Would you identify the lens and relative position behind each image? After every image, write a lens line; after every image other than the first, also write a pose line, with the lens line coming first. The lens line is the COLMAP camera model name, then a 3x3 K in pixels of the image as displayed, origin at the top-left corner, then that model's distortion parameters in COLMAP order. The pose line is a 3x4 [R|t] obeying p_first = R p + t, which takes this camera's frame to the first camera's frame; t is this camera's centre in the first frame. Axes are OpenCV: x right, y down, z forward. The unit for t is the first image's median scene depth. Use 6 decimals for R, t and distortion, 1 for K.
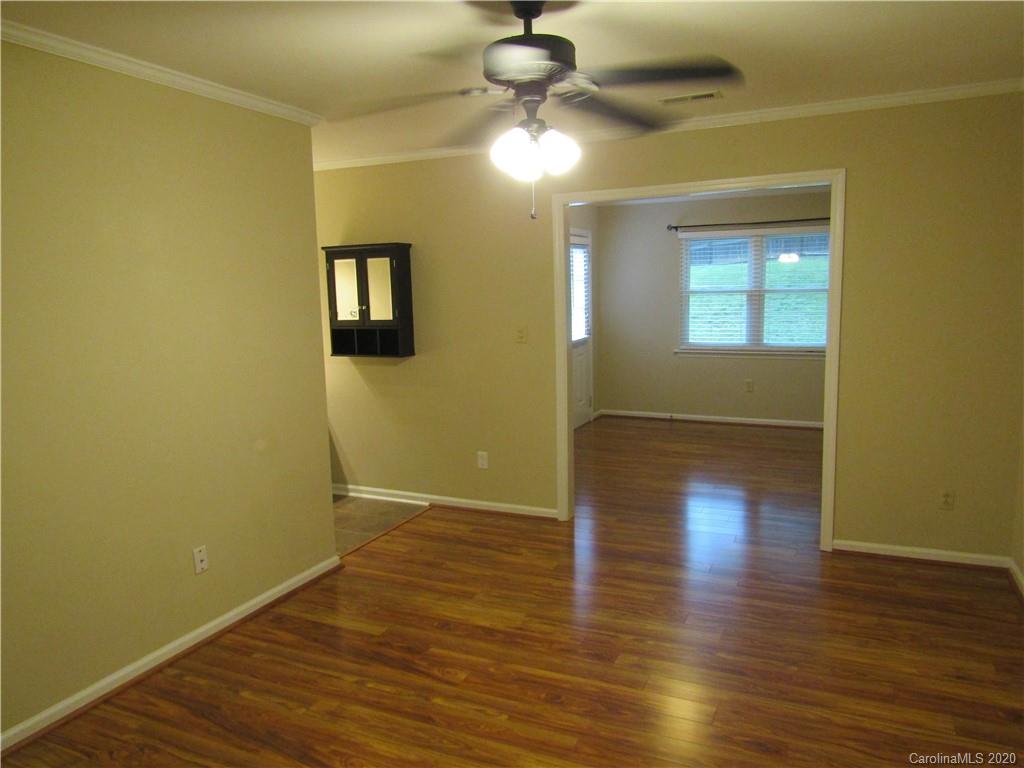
lens RADIAL K [[728.6, 0, 512.9], [0, 728.6, 378.0], [0, 0, 1]] dist [-0.007668, 0.013111]
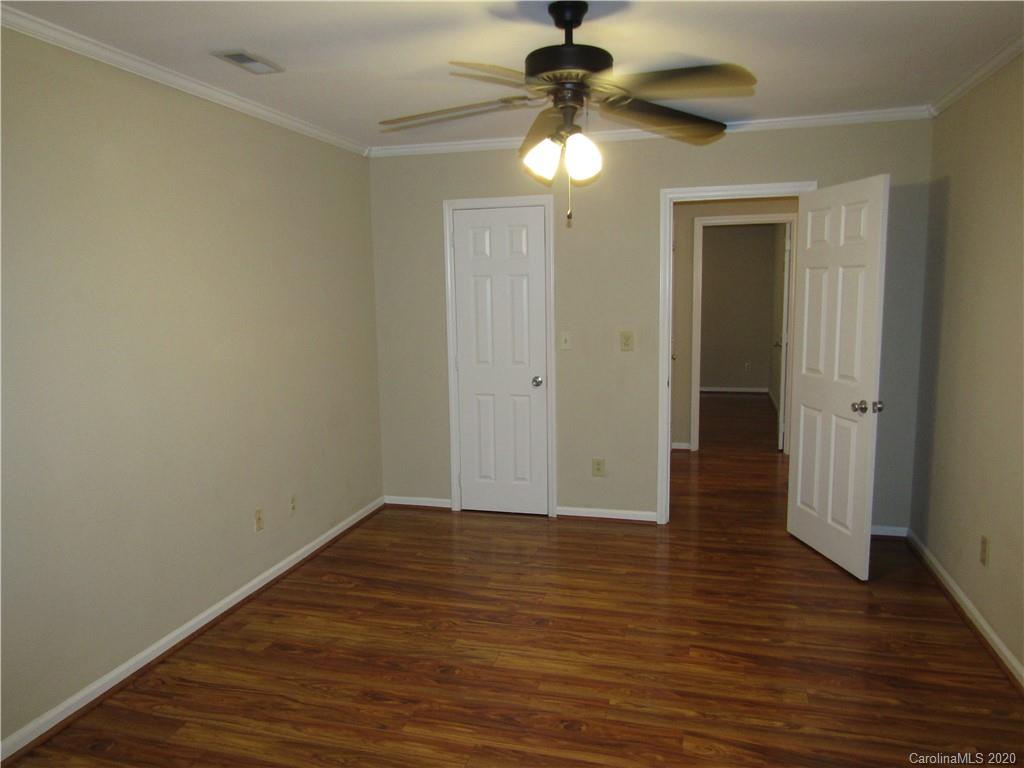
lens RADIAL K [[728.6, 0, 514.9], [0, 728.6, 384.0], [0, 0, 1]] dist [-0.007668, 0.013111]
pose [[-0.984997, 0.064467, -0.160079, 0.239859], [0.020779, 0.965160, 0.260833, -0.219717], [0.171317, 0.253593, -0.952019, 1.702690]]
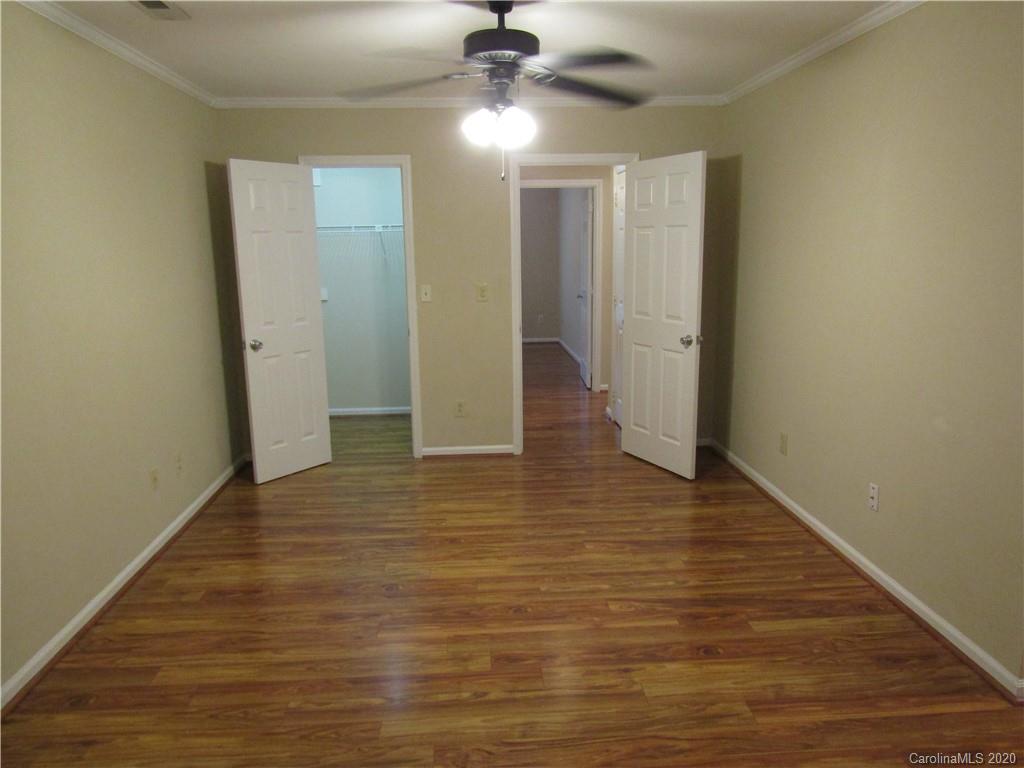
lens RADIAL K [[728.6, 0, 509.1], [0, 728.6, 382.4], [0, 0, 1]] dist [-0.007668, 0.013111]
pose [[-0.878542, 0.127376, -0.460369, 0.520121], [-0.023837, 0.950898, 0.308586, -0.227482], [0.477070, 0.282079, -0.832368, 1.759730]]
